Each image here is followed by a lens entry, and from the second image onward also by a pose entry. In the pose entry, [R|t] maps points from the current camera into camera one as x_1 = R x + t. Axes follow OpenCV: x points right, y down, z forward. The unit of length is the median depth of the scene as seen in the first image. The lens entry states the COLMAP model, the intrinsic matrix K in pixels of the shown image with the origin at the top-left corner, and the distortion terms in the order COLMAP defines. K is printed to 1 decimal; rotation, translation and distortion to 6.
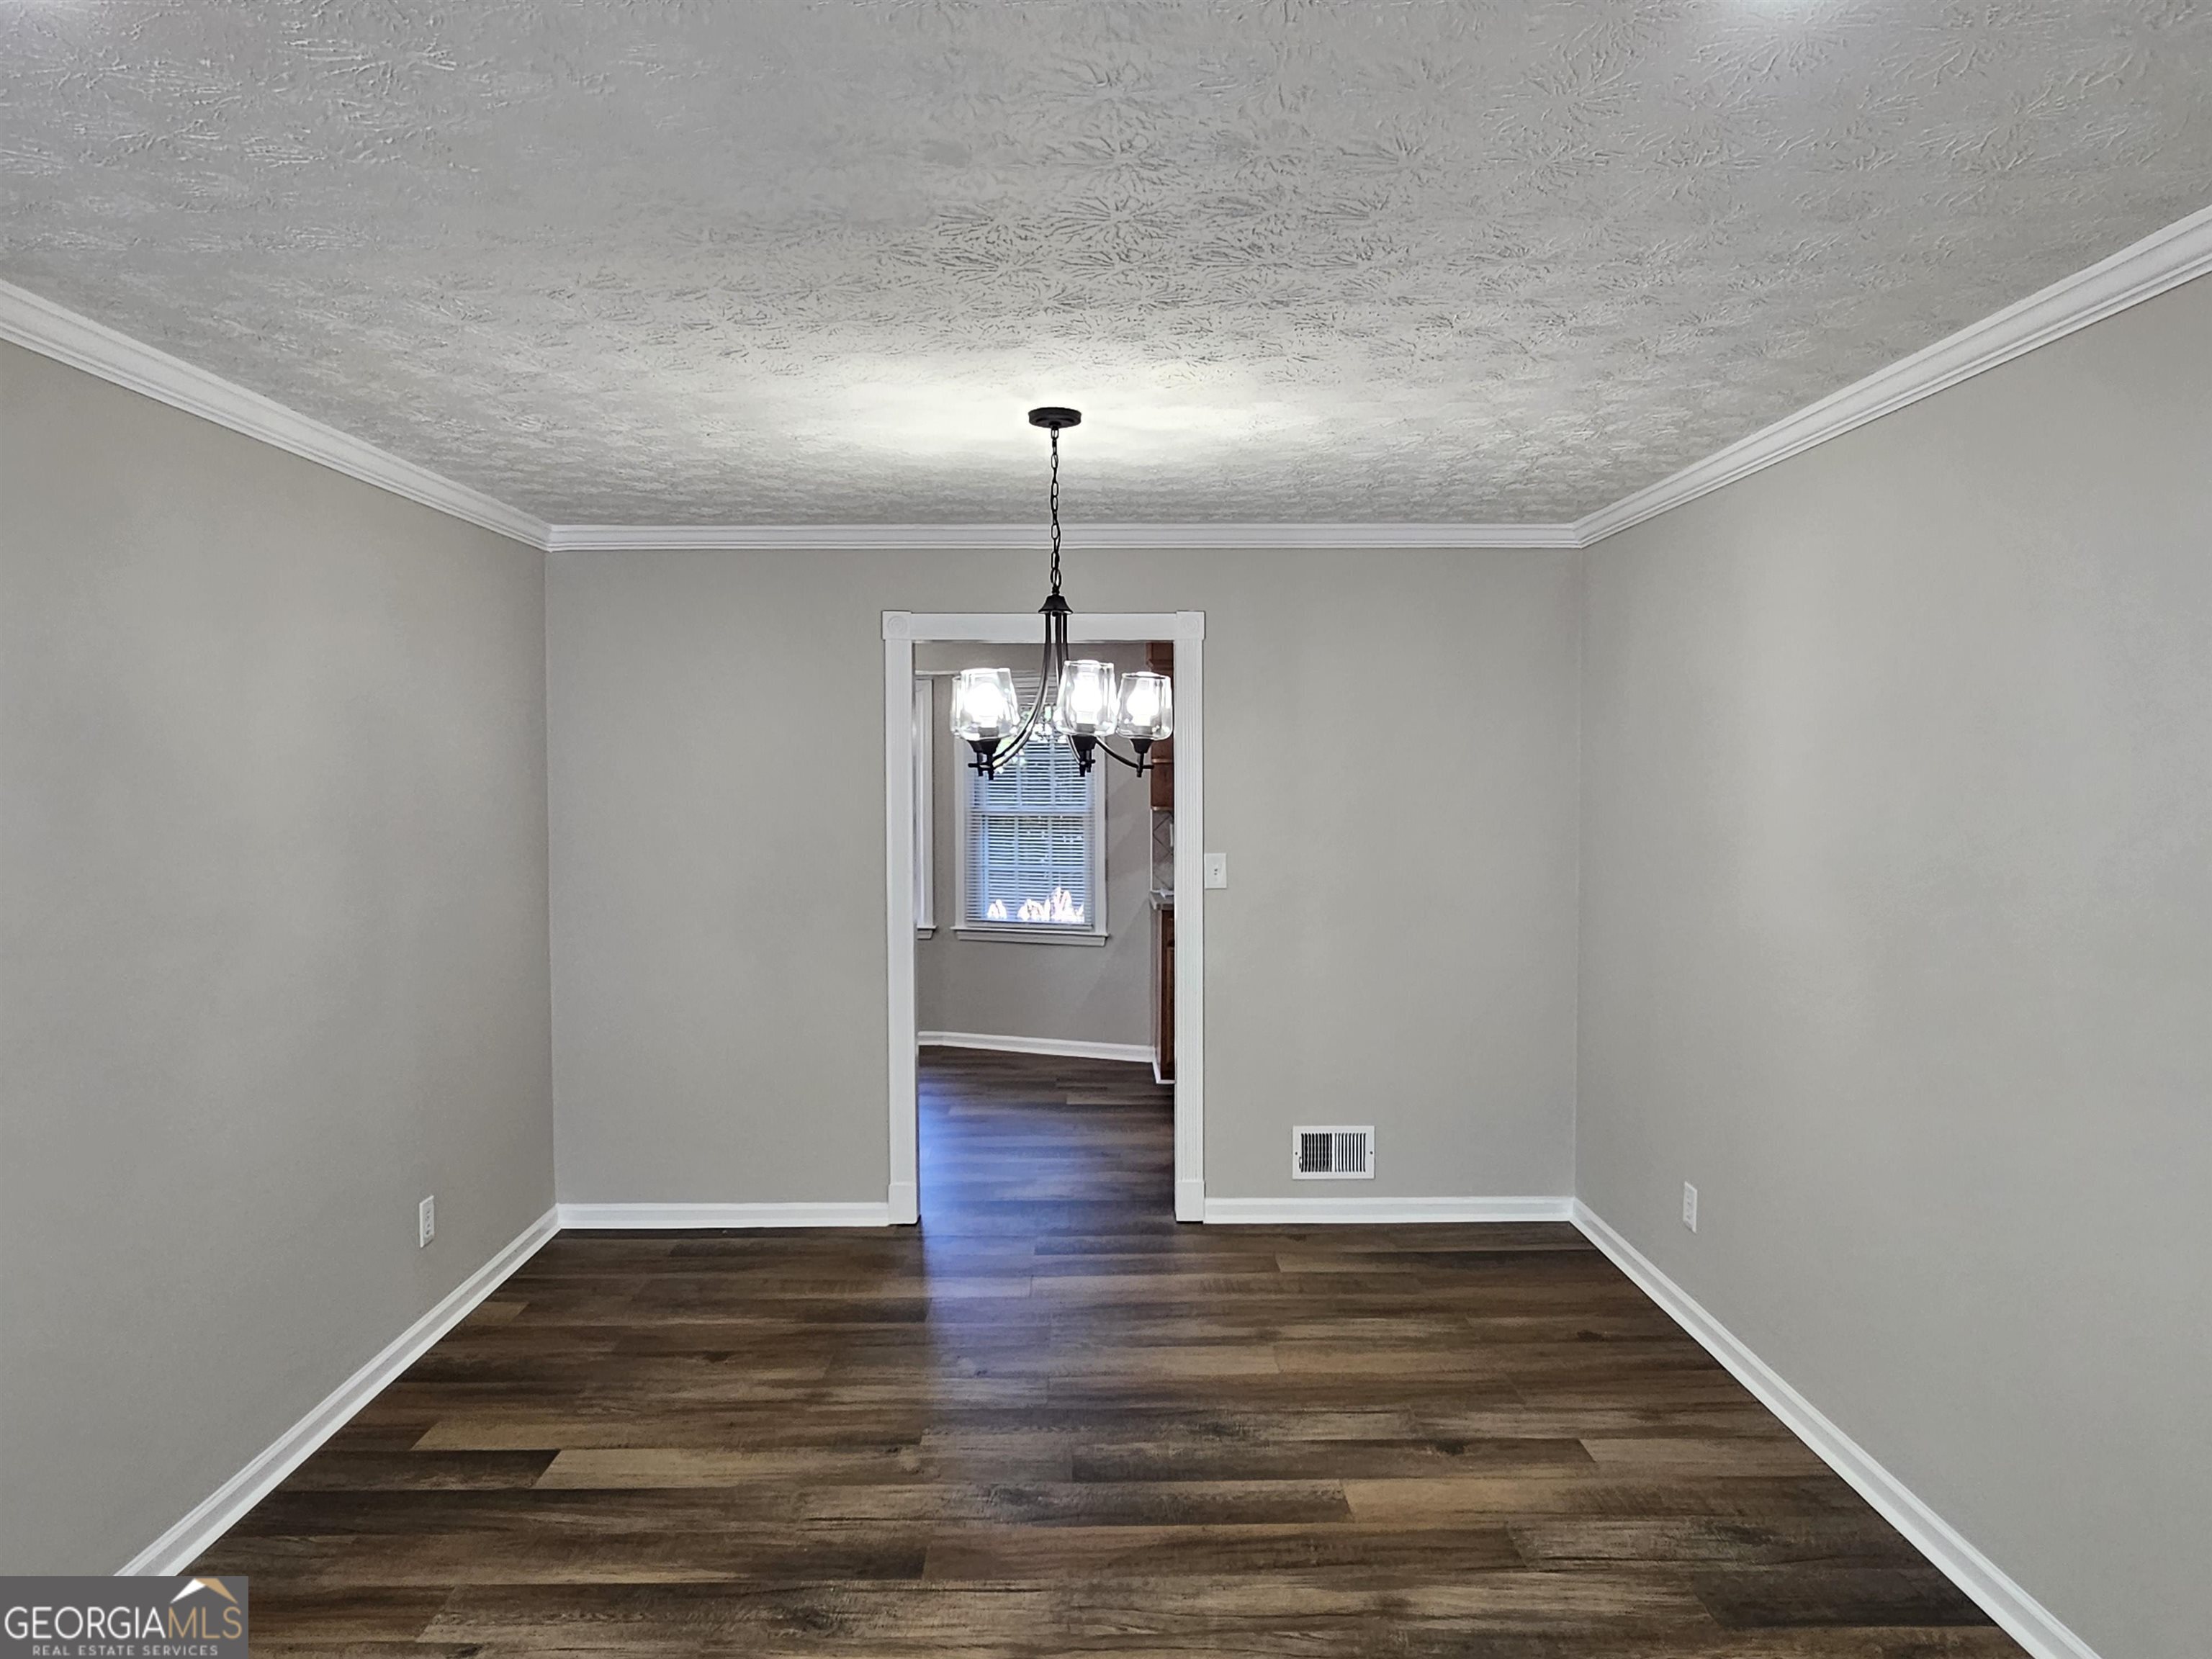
lens RADIAL K [[1486.3, 0, 1105.1], [0, 1486.3, 837.3], [0, 0, 1]] dist [0.004225, -0.002496]
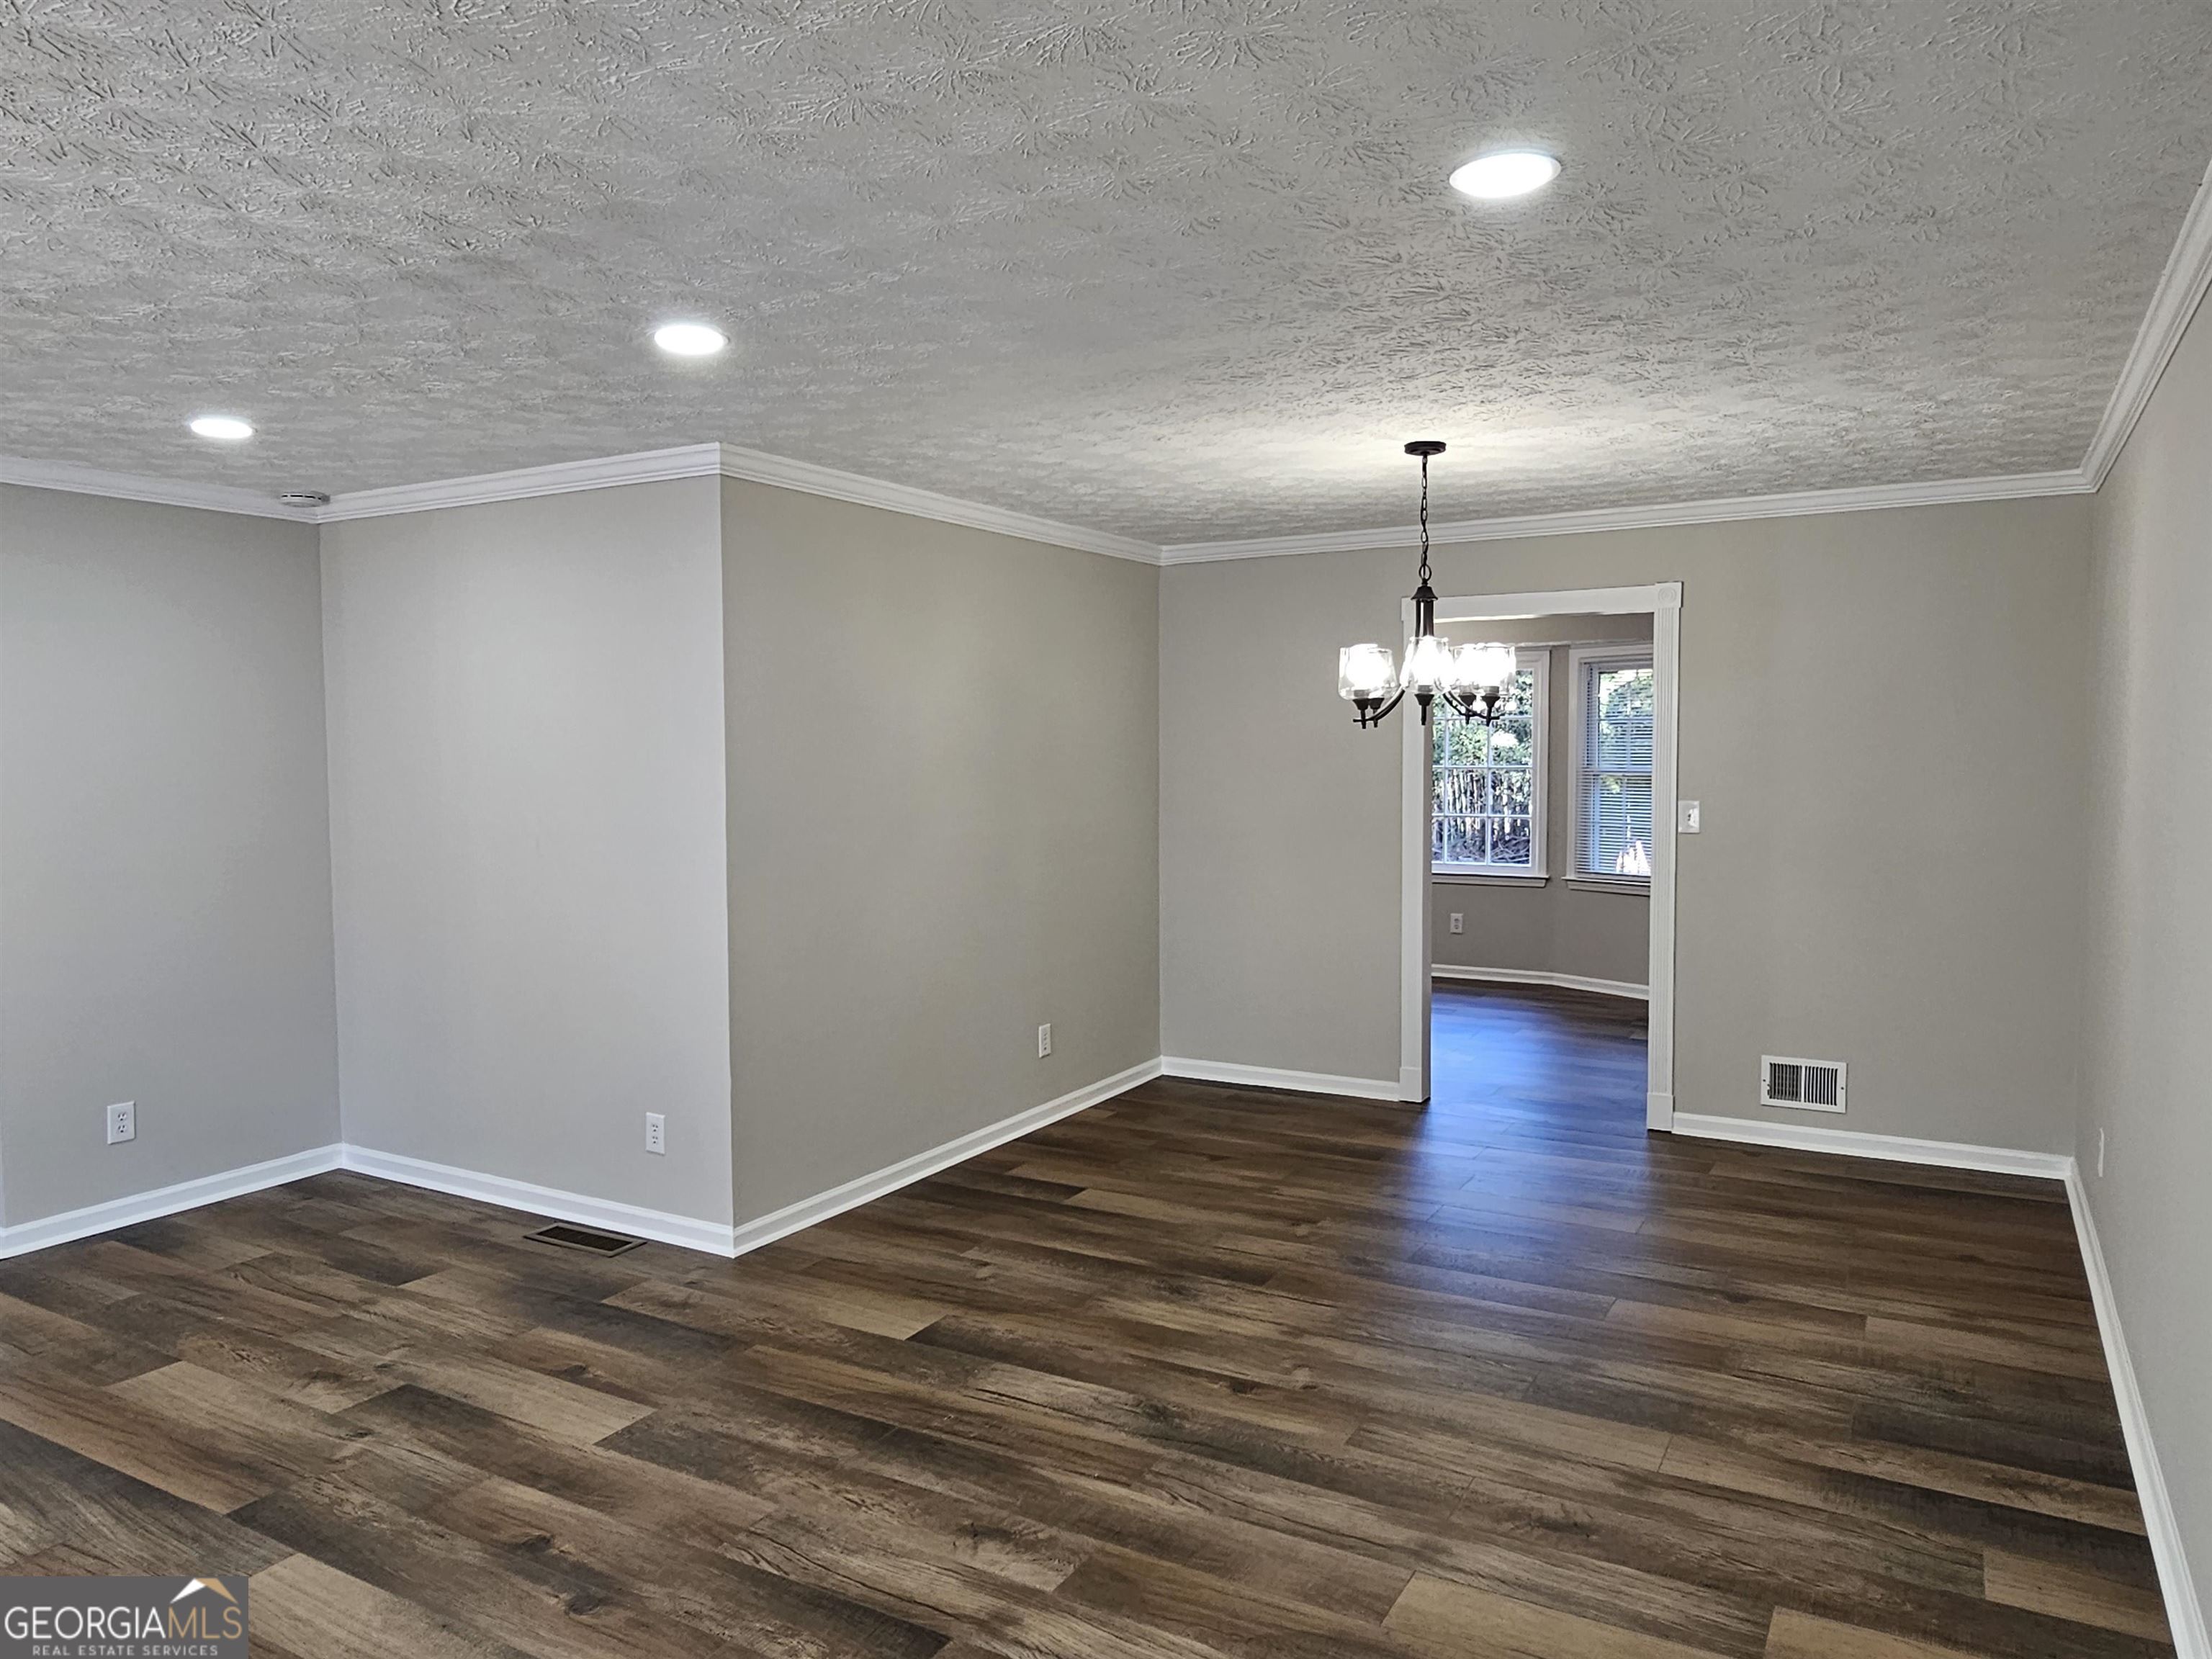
lens RADIAL K [[1486.3, 0, 1105.1], [0, 1486.3, 837.3], [0, 0, 1]] dist [0.004225, -0.002496]
pose [[0.860006, 0.028749, -0.509474, 0.371262], [-0.019914, 0.999542, 0.022787, 0.030231], [0.509896, -0.009452, 0.860184, -0.241285]]
